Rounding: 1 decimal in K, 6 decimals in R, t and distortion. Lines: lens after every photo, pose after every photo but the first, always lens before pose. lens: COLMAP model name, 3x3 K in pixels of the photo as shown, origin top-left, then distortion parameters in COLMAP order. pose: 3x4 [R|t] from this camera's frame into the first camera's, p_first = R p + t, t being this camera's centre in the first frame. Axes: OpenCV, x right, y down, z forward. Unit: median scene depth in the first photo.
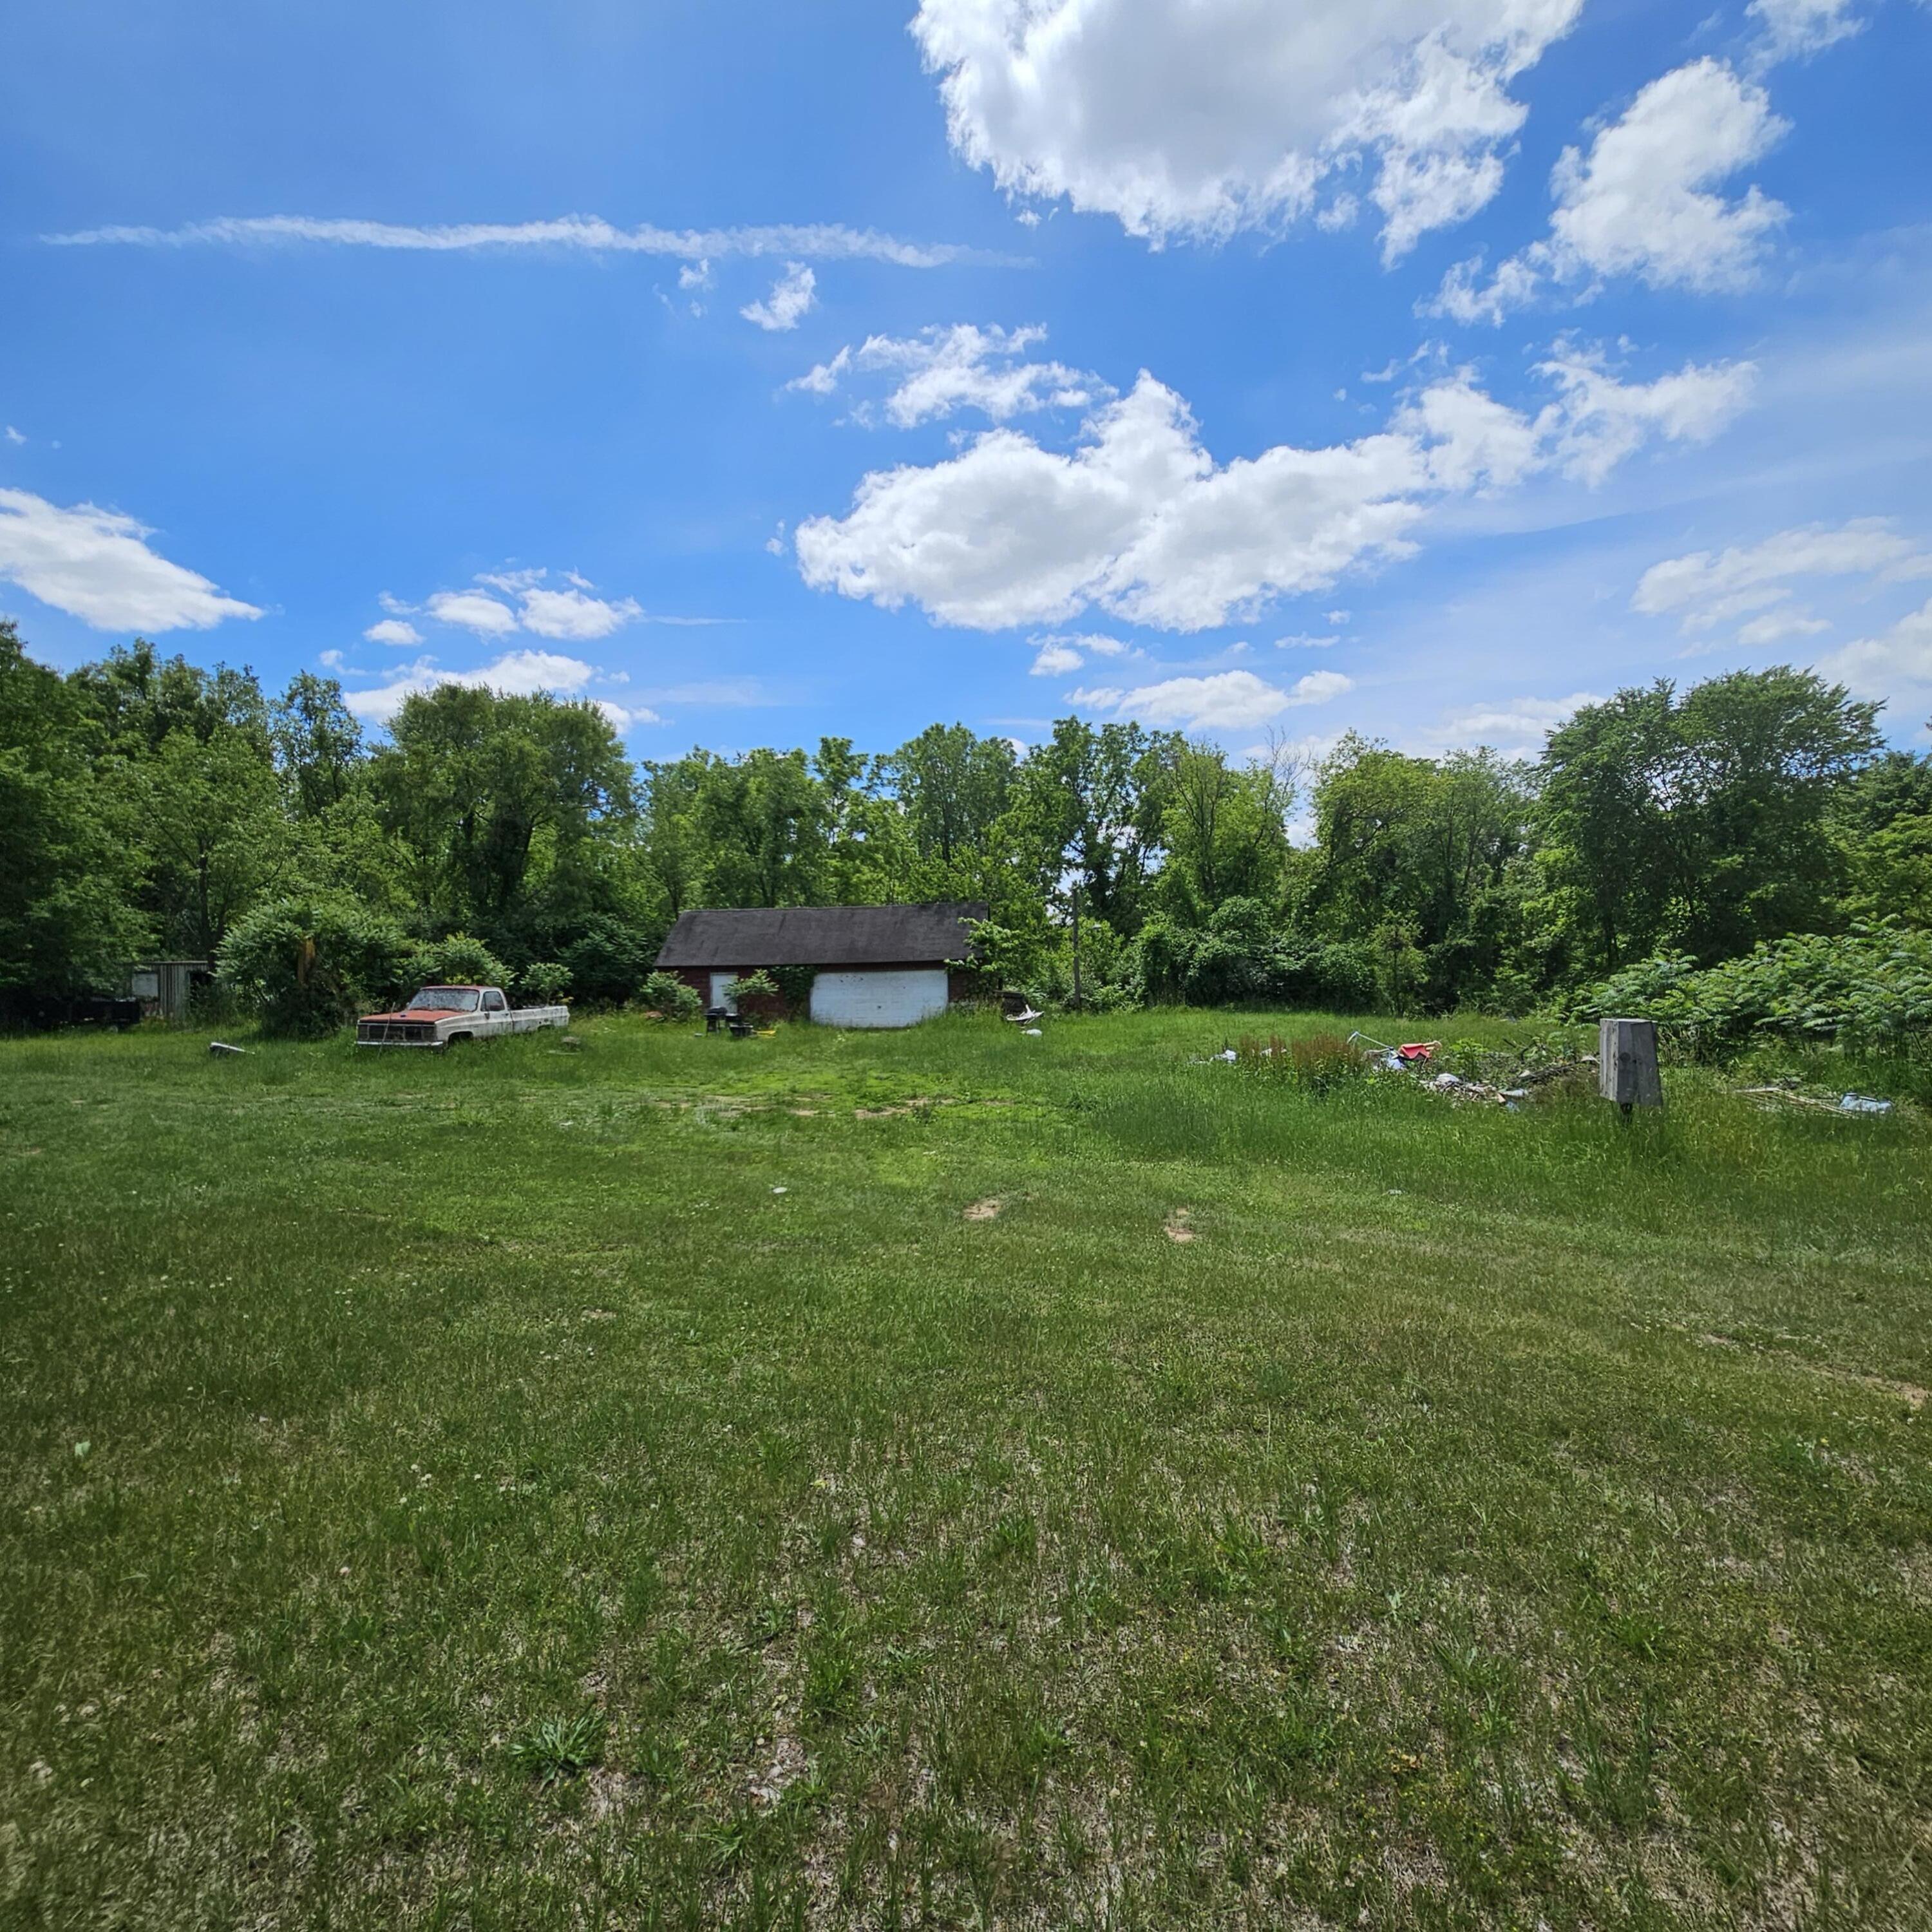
lens RADIAL K [[1054.9, 0, 965.7], [0, 1054.9, 960.3], [0, 0, 1]] dist [0.003536, 0.002085]
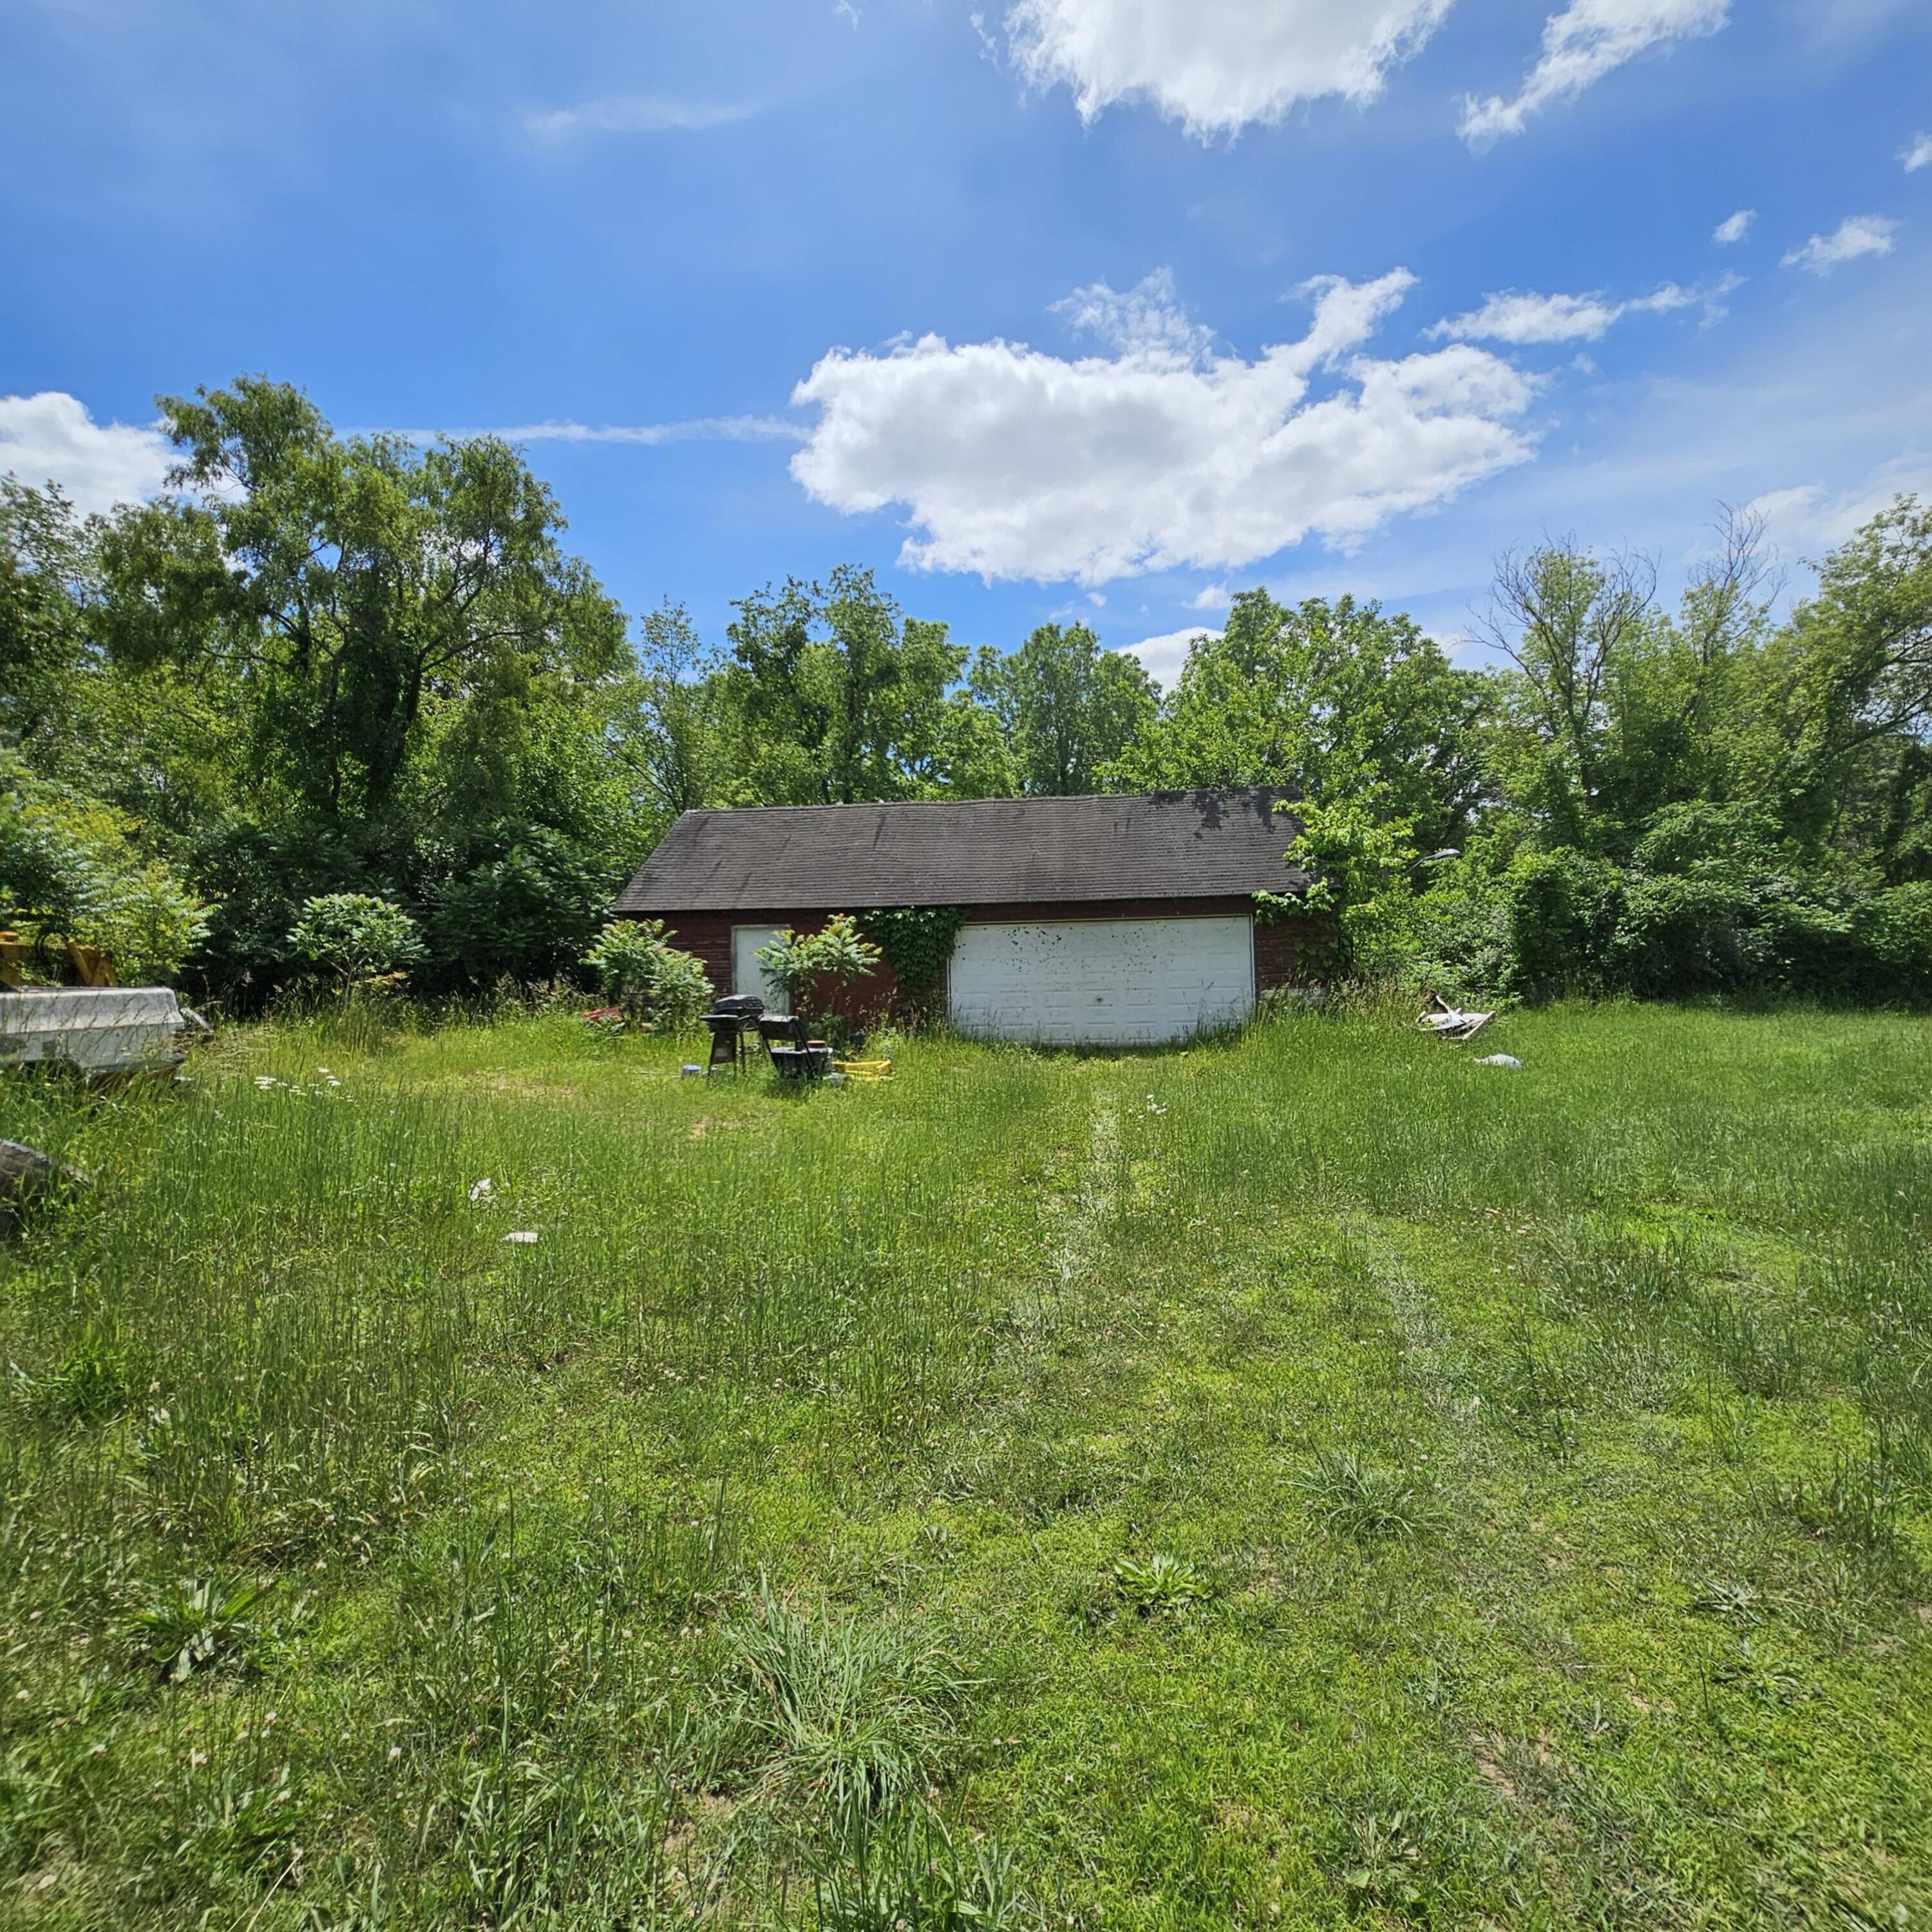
lens RADIAL K [[1054.9, 0, 966.9], [0, 1054.9, 973.6], [0, 0, 1]] dist [0.003536, 0.002085]
pose [[0.999086, 0.003210, -0.042616, -0.117742], [-0.002484, 0.999851, 0.017074, 0.025057], [0.042665, -0.016953, 0.998946, 0.533451]]
